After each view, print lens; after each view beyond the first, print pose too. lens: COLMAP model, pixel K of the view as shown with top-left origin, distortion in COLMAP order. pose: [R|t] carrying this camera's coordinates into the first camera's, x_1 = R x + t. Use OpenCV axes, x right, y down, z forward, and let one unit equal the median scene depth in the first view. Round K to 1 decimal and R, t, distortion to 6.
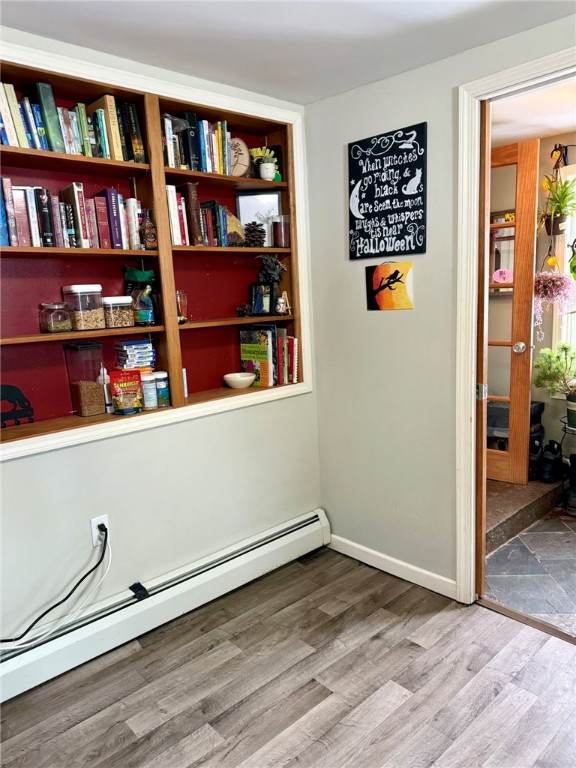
lens RADIAL K [[541.8, 0, 288.9], [0, 541.8, 385.6], [0, 0, 1]] dist [0.042742, -0.025735]
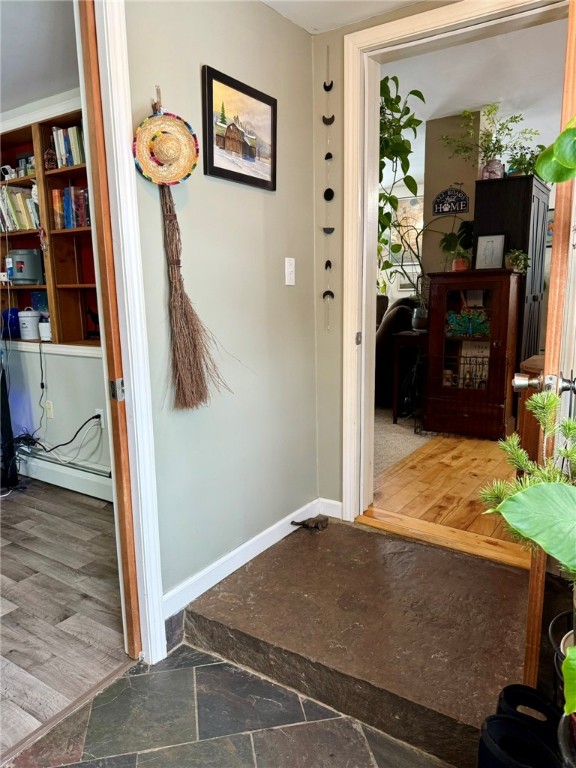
lens RADIAL K [[541.8, 0, 288.1], [0, 541.8, 385.1], [0, 0, 1]] dist [0.042742, -0.025735]
pose [[0.231442, 0.210985, -0.949695, 1.247866], [-0.140041, 0.973258, 0.182091, -0.188147], [0.962717, 0.090853, 0.254799, 1.158687]]
